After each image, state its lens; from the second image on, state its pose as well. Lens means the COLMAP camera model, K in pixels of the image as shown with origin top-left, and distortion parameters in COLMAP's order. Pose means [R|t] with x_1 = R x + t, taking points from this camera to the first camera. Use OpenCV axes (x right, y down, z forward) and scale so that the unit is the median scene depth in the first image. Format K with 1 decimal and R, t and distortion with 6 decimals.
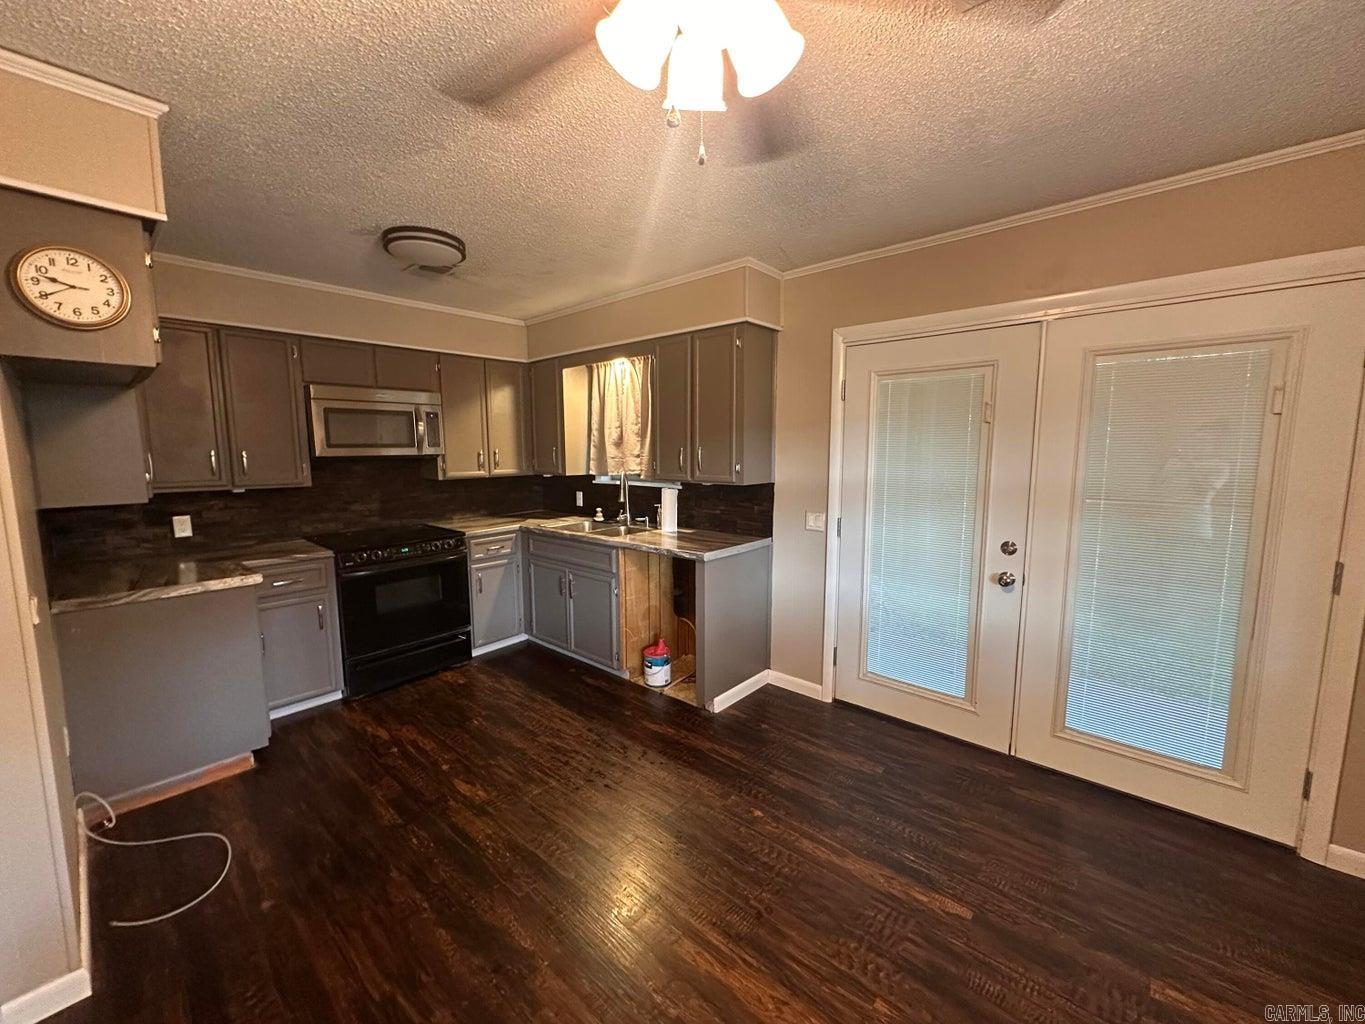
lens RADIAL K [[541.2, 0, 679.2], [0, 541.2, 515.4], [0, 0, 1]] dist [-0.003949, 0.000437]
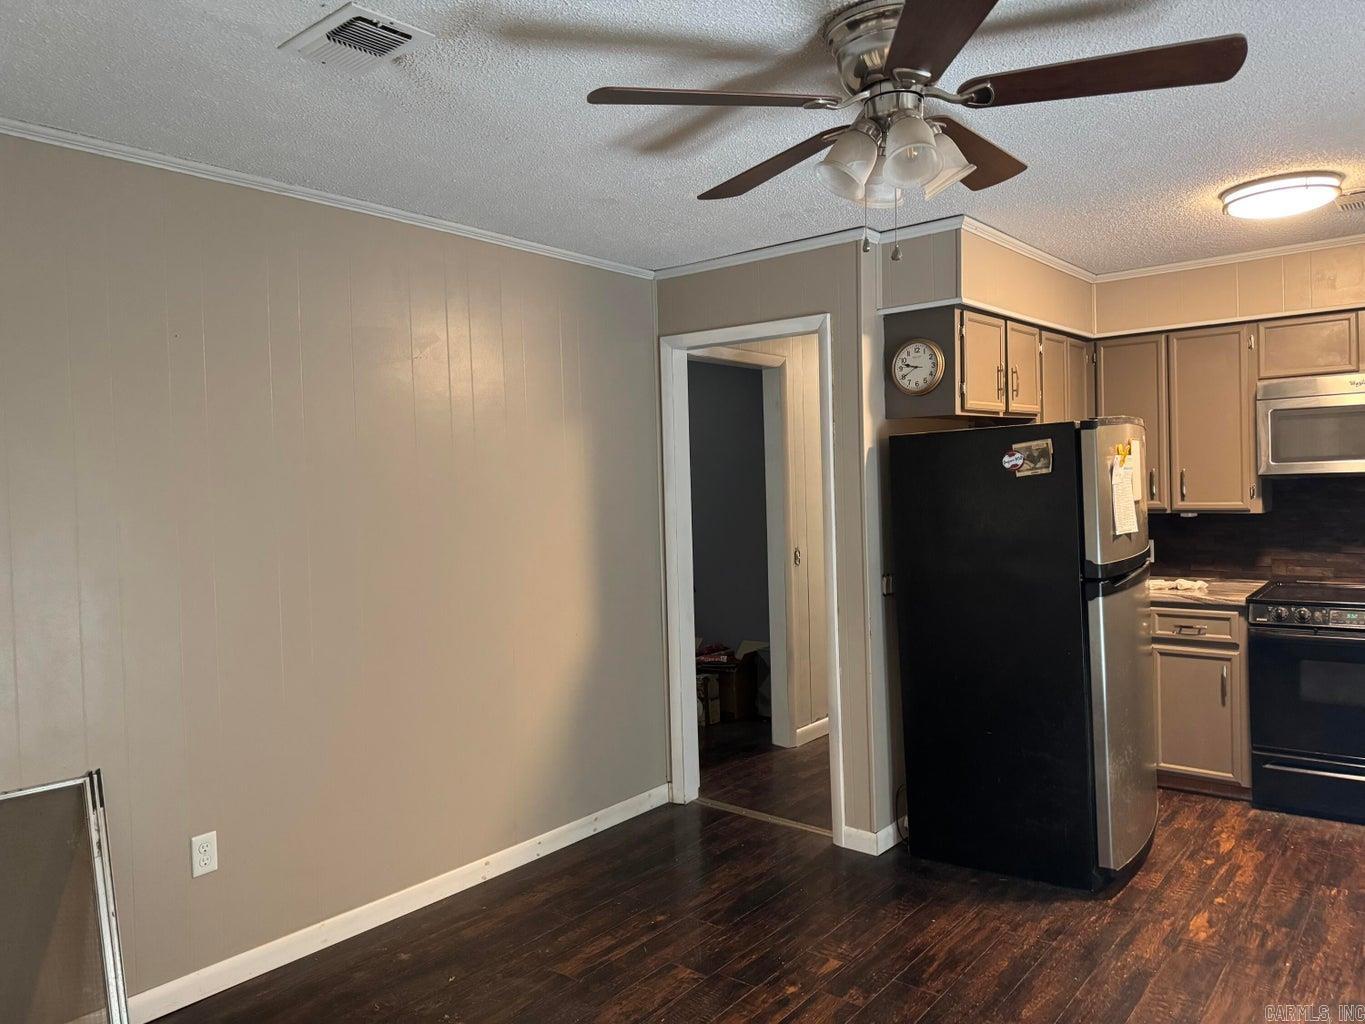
lens RADIAL K [[976.7, 0, 680.5], [0, 976.7, 509.6], [0, 0, 1]] dist [0.005658, -0.013641]
pose [[0.031831, 0.041546, -0.998629, 0.904339], [-0.088044, 0.995368, 0.038604, -0.053427], [0.995608, 0.086694, 0.035342, 0.187059]]
